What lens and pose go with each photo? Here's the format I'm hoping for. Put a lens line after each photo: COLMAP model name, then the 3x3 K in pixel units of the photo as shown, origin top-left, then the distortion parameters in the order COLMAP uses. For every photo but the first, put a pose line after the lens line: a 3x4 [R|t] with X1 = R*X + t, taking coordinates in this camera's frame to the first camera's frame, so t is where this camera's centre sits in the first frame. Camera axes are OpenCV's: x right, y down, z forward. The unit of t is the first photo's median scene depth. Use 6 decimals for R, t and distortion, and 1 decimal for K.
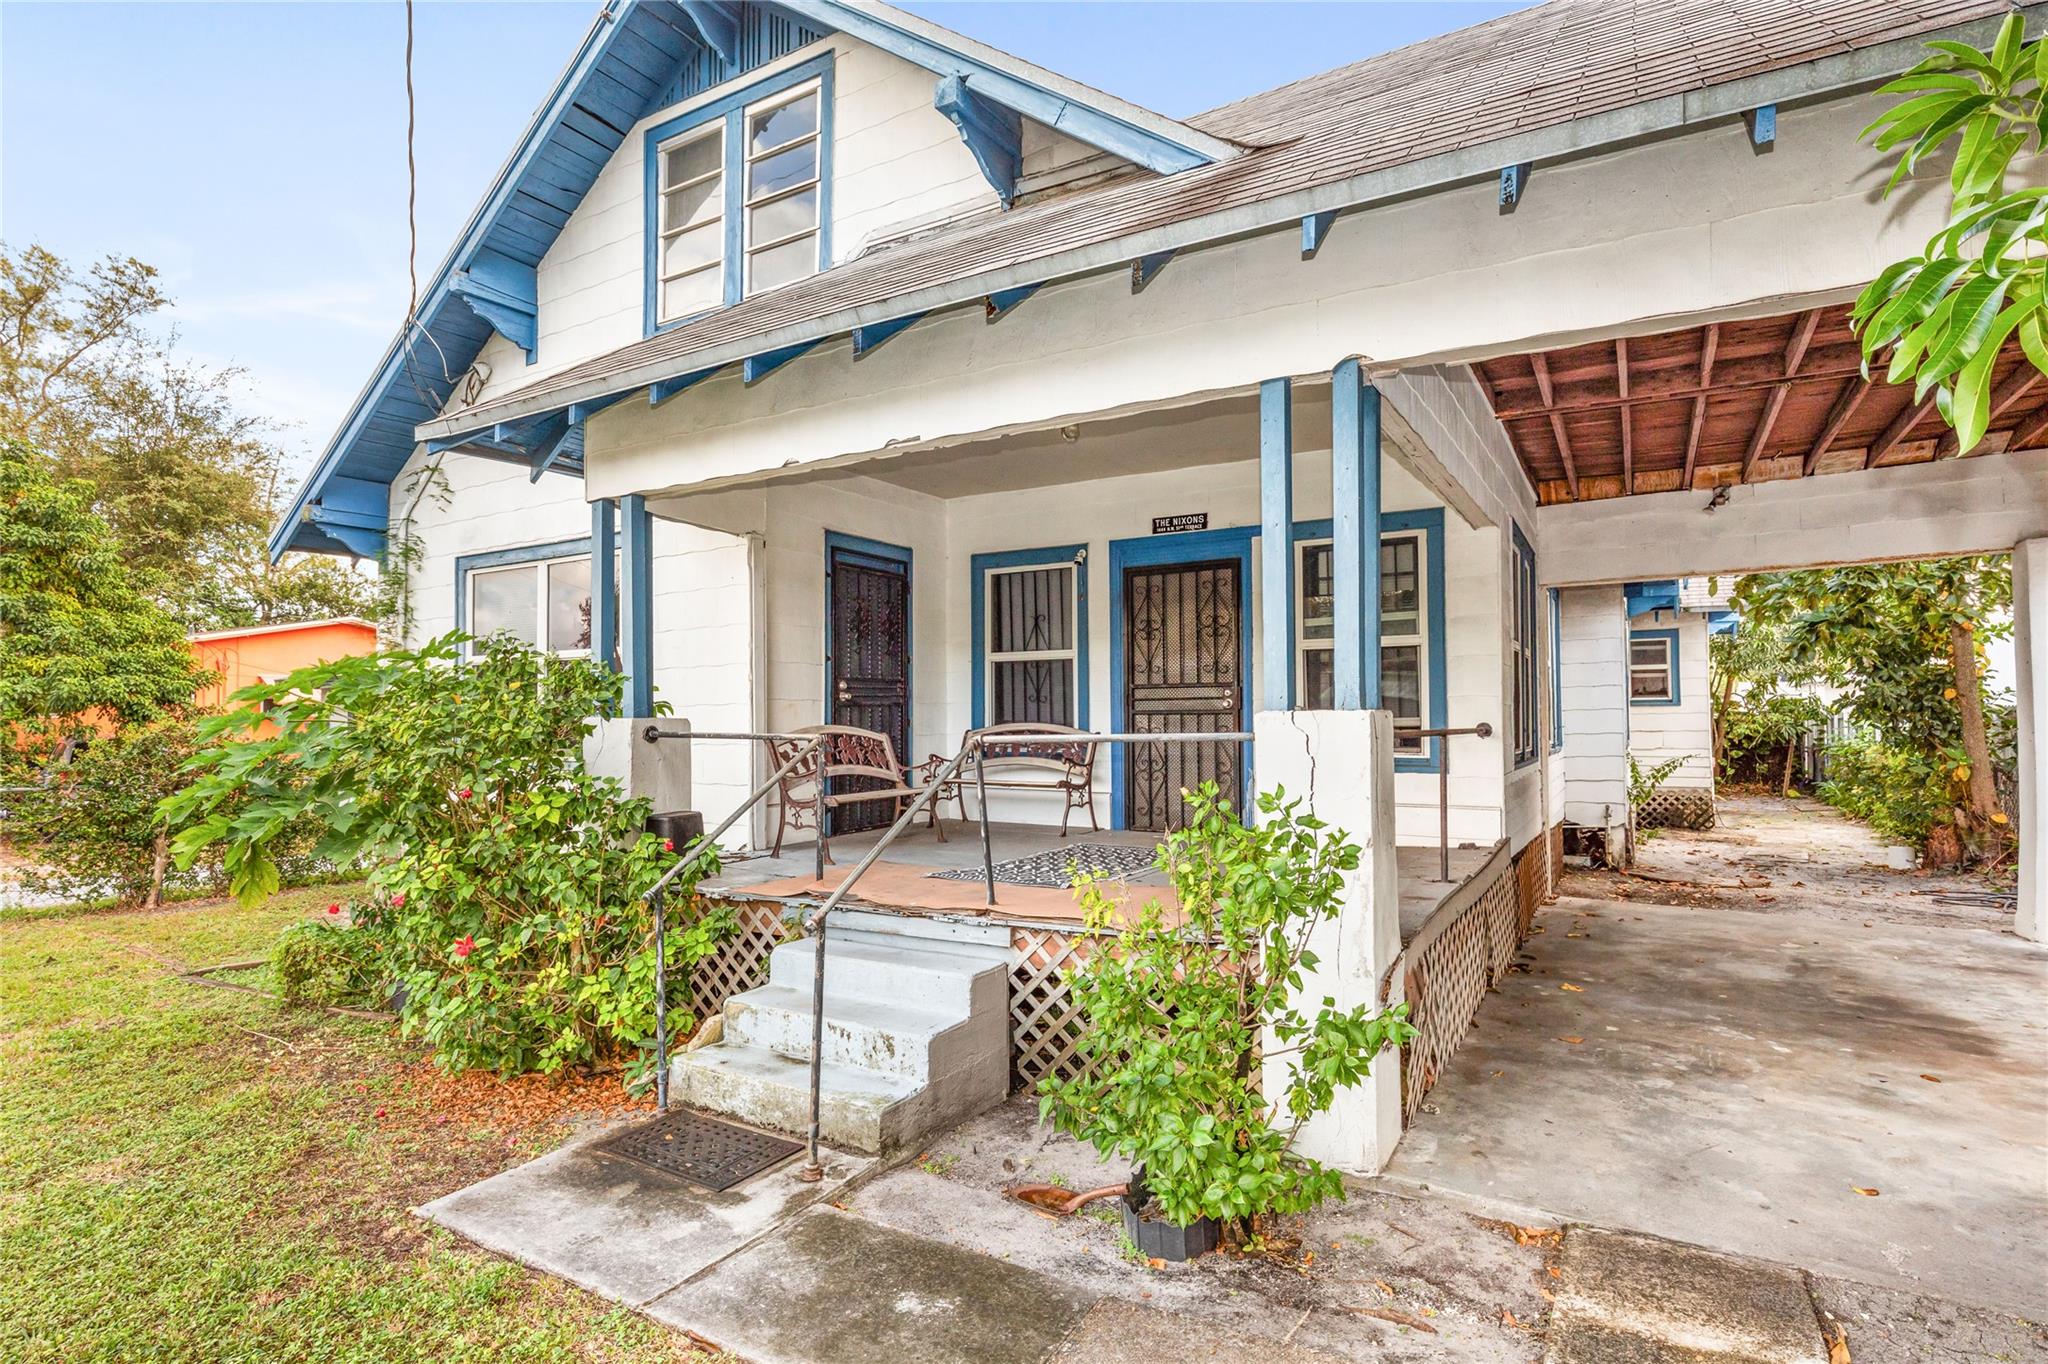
lens RADIAL K [[1039.6, 0, 1024.0], [0, 1039.6, 682.0], [0, 0, 1]] dist [-0.003418, -0.000301]
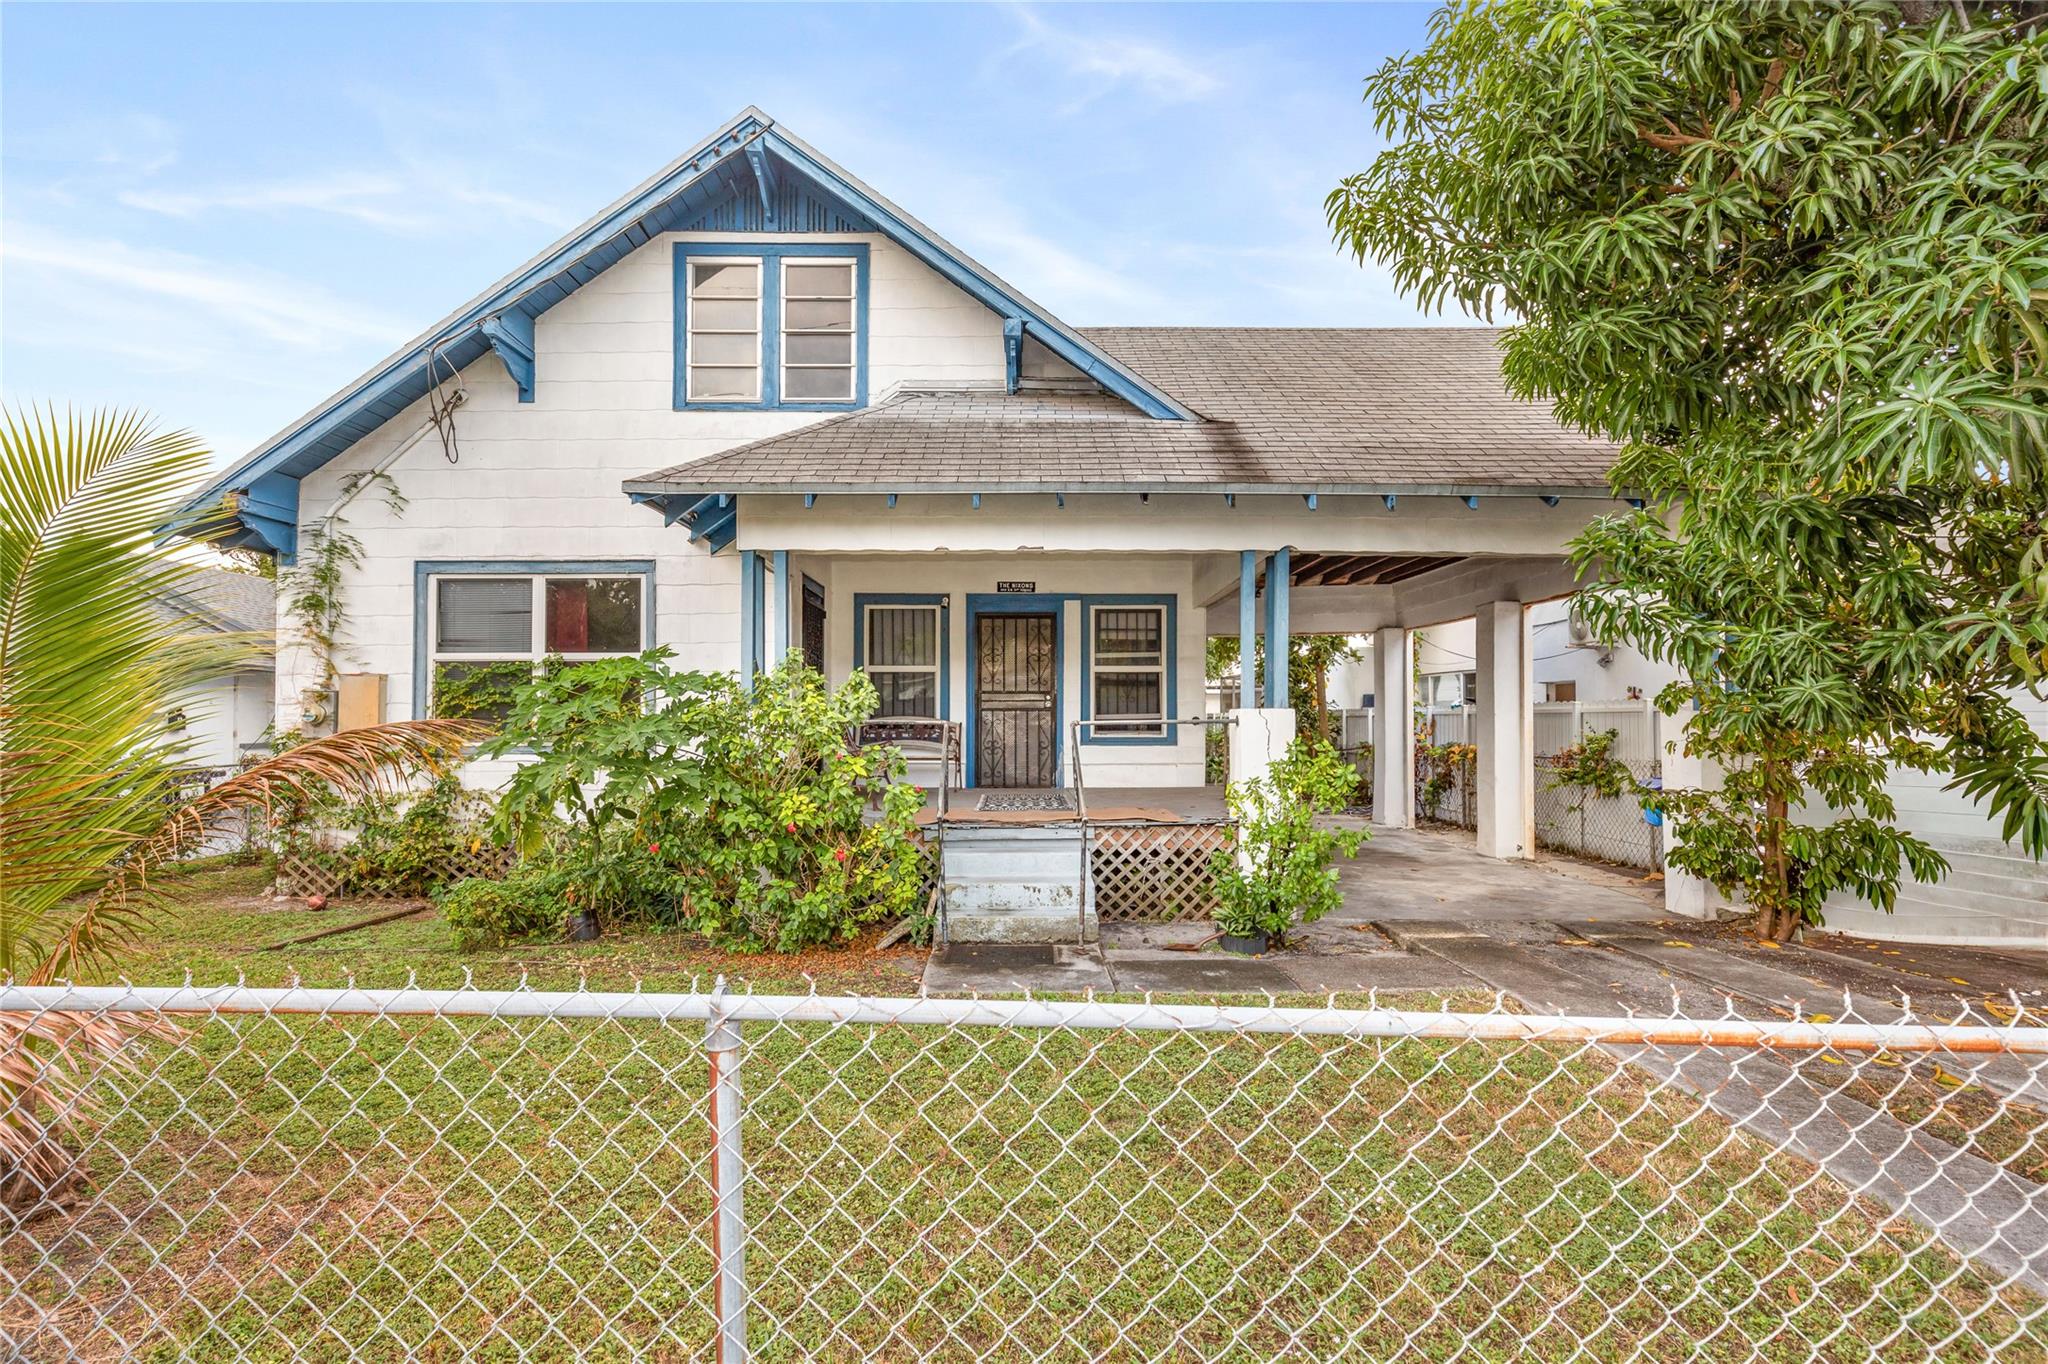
lens RADIAL K [[989.7, 0, 964.4], [0, 989.7, 694.5], [0, 0, 1]] dist [0.001350, -0.000074]
pose [[0.852974, 0.016751, 0.521685, -0.696399], [-0.023067, 0.999718, 0.005614, 0.000192], [-0.521444, -0.016822, 0.853120, -0.217810]]
